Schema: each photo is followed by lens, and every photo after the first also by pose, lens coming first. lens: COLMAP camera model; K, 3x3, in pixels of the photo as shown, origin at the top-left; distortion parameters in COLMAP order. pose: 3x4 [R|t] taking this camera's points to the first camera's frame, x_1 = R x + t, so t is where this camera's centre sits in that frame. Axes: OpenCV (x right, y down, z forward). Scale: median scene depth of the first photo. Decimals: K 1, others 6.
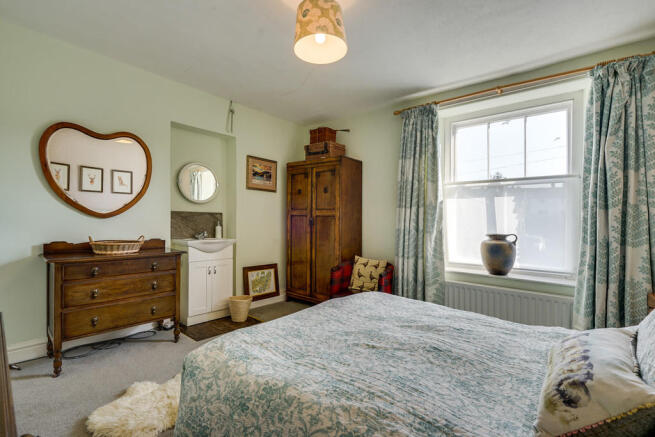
lens RADIAL K [[298.4, 0, 326.1], [0, 298.4, 219.5], [0, 0, 1]] dist [-0.008416, -0.000192]
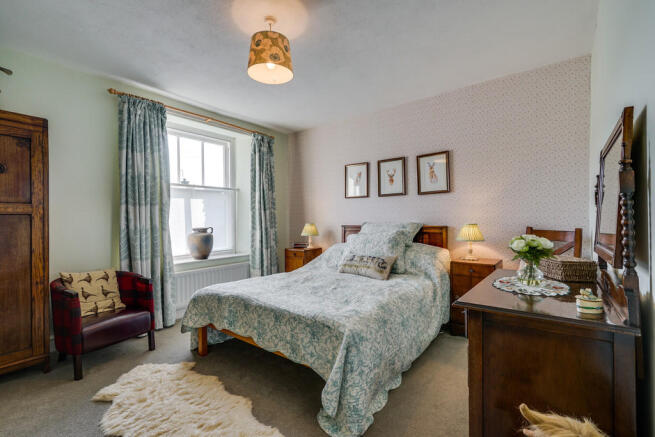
lens RADIAL K [[298.4, 0, 326.0], [0, 298.4, 217.2], [0, 0, 1]] dist [-0.008416, -0.000192]
pose [[-0.061634, -0.014014, 0.998000, -0.747690], [0.007411, 0.999867, 0.014498, -0.012790], [-0.998071, 0.008290, -0.061522, 0.531515]]
